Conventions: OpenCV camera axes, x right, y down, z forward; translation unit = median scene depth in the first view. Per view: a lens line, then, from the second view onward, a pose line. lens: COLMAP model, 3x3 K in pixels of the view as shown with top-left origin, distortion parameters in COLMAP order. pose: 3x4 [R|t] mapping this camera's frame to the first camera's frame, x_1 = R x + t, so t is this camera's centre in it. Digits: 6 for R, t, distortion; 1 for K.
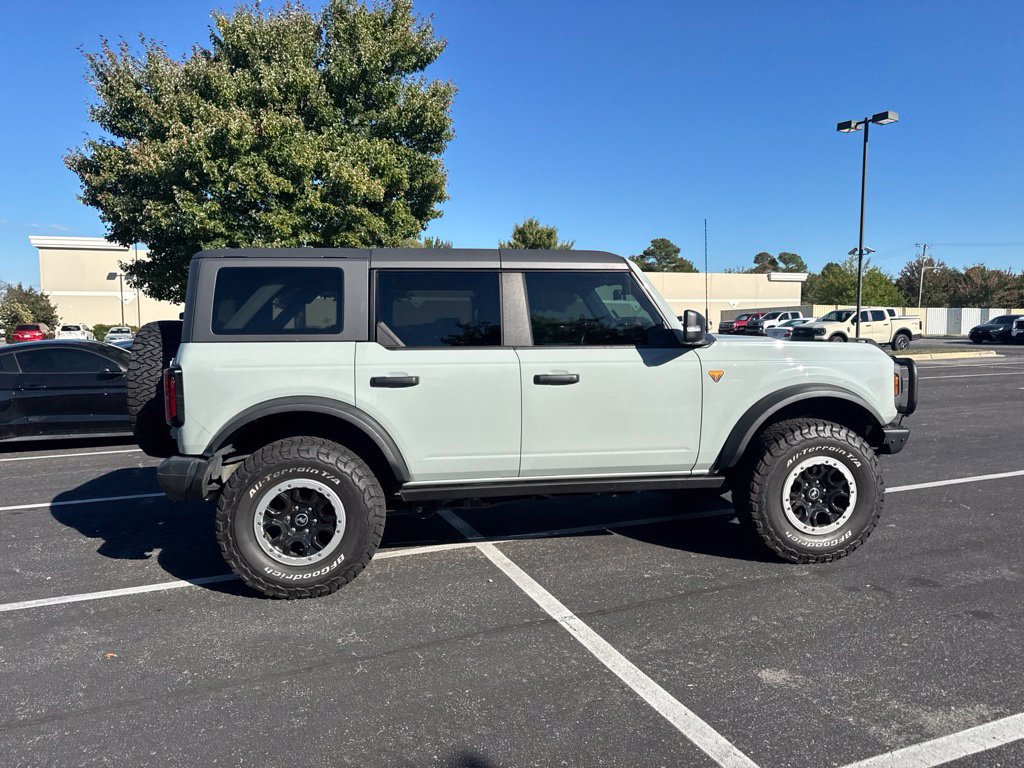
lens RADIAL K [[714.7, 0, 515.9], [0, 714.7, 381.1], [0, 0, 1]] dist [0.077366, -0.115100]
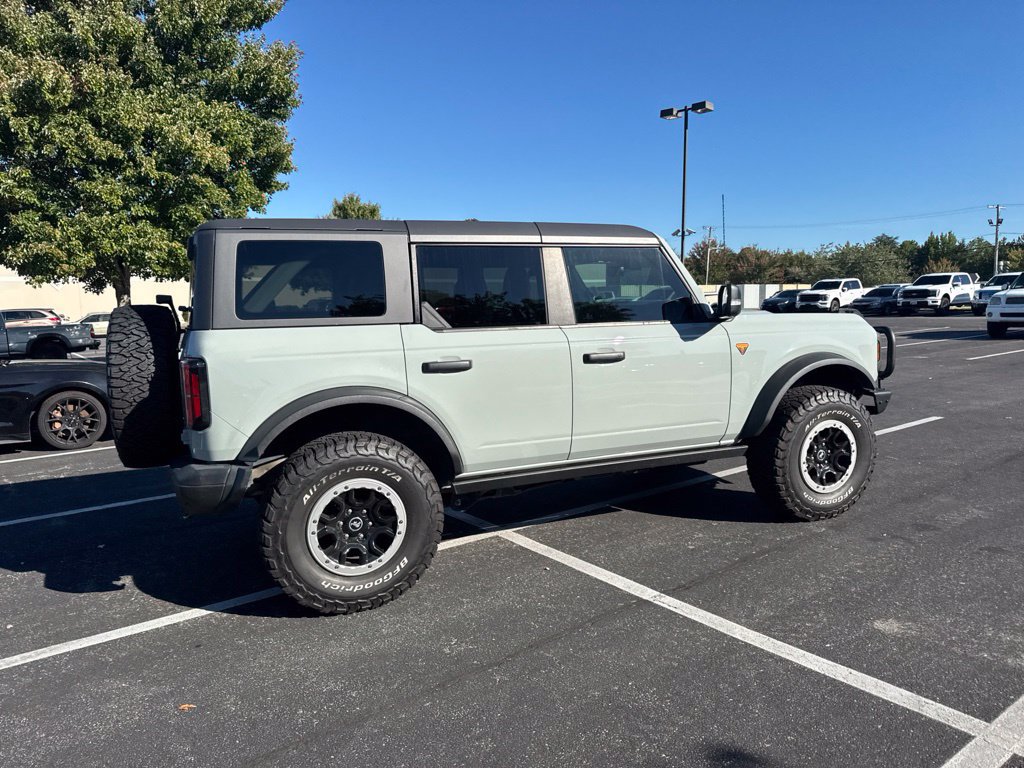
lens RADIAL K [[718.3, 0, 516.6], [0, 718.3, 381.6], [0, 0, 1]] dist [0.063275, -0.077251]
pose [[0.966010, -0.045126, 0.254534, -0.297276], [0.038131, 0.998749, 0.032351, -0.005802], [-0.255676, -0.021546, 0.966523, 0.076748]]
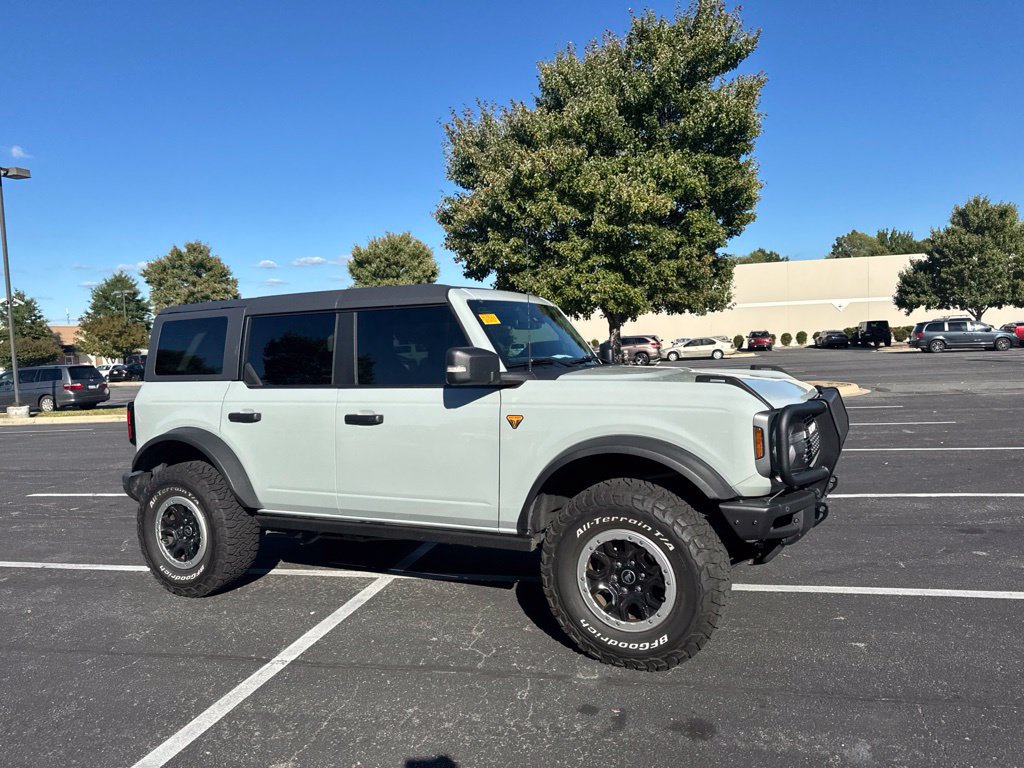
lens RADIAL K [[714.7, 0, 515.9], [0, 714.7, 381.1], [0, 0, 1]] dist [0.077366, -0.115100]
pose [[0.820861, 0.004138, -0.571113, 0.761278], [-0.010833, 0.999907, -0.008326, -0.047651], [0.571026, 0.013021, 0.820829, 0.296567]]
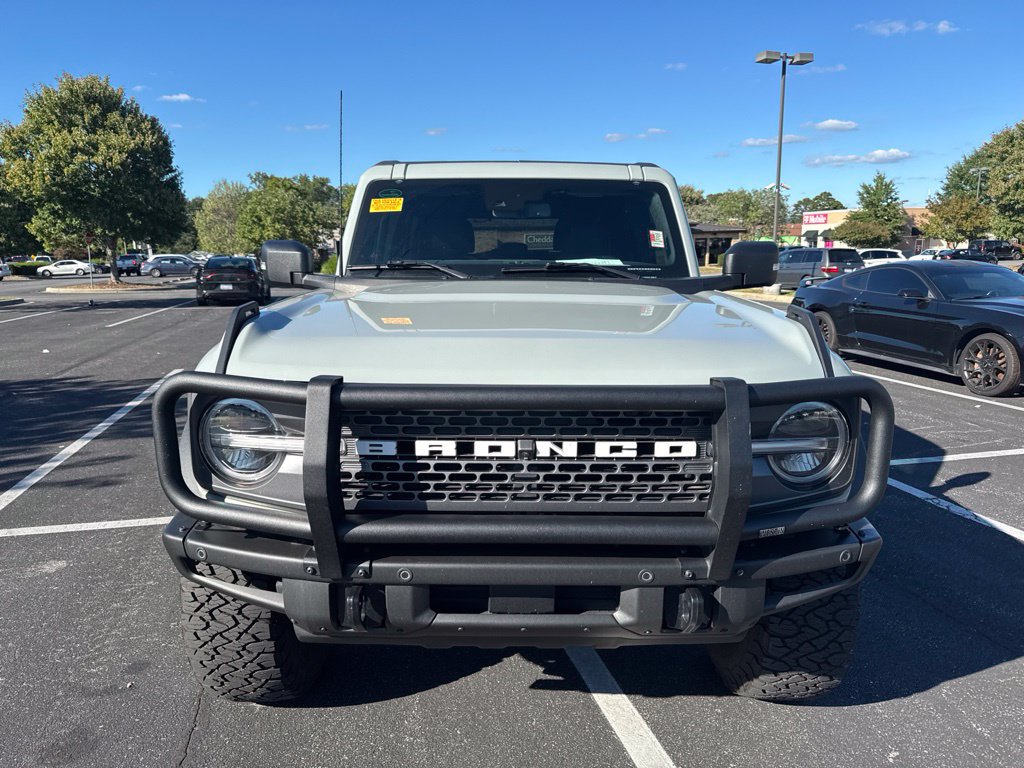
lens RADIAL K [[718.3, 0, 516.6], [0, 718.3, 381.6], [0, 0, 1]] dist [0.063275, -0.077251]
pose [[-0.132760, 0.188743, -0.973011, 0.927552], [-0.072045, 0.977266, 0.199399, -0.116446], [0.988526, 0.096573, -0.116144, 1.277805]]
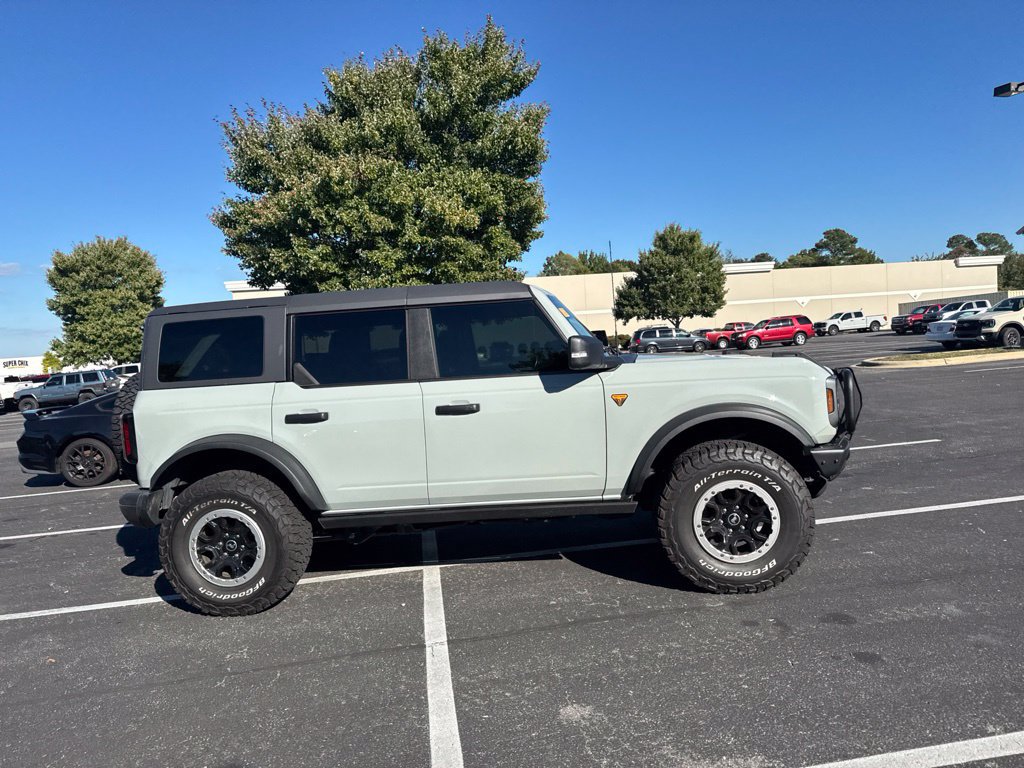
lens RADIAL K [[713.7, 0, 513.7], [0, 713.7, 391.9], [0, 0, 1]] dist [0.083988, -0.114906]
pose [[0.971720, -0.042526, -0.232277, 0.361600], [0.041935, 0.999092, -0.007482, -0.016397], [0.232384, -0.002470, 0.972621, 0.016604]]
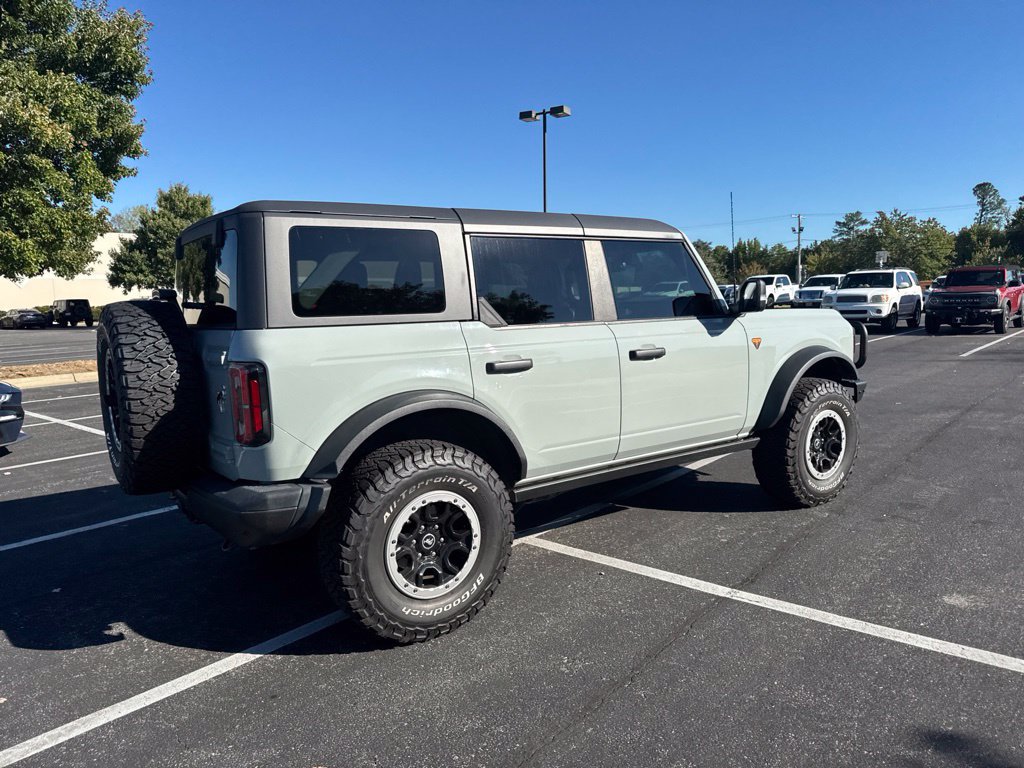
lens RADIAL K [[720.4, 0, 513.5], [0, 720.4, 386.4], [0, 0, 1]] dist [0.064431, -0.075436]
pose [[0.886068, -0.072277, 0.457885, -0.525885], [0.056210, 0.997233, 0.048640, -0.015428], [-0.460134, -0.017361, 0.887680, 0.214036]]
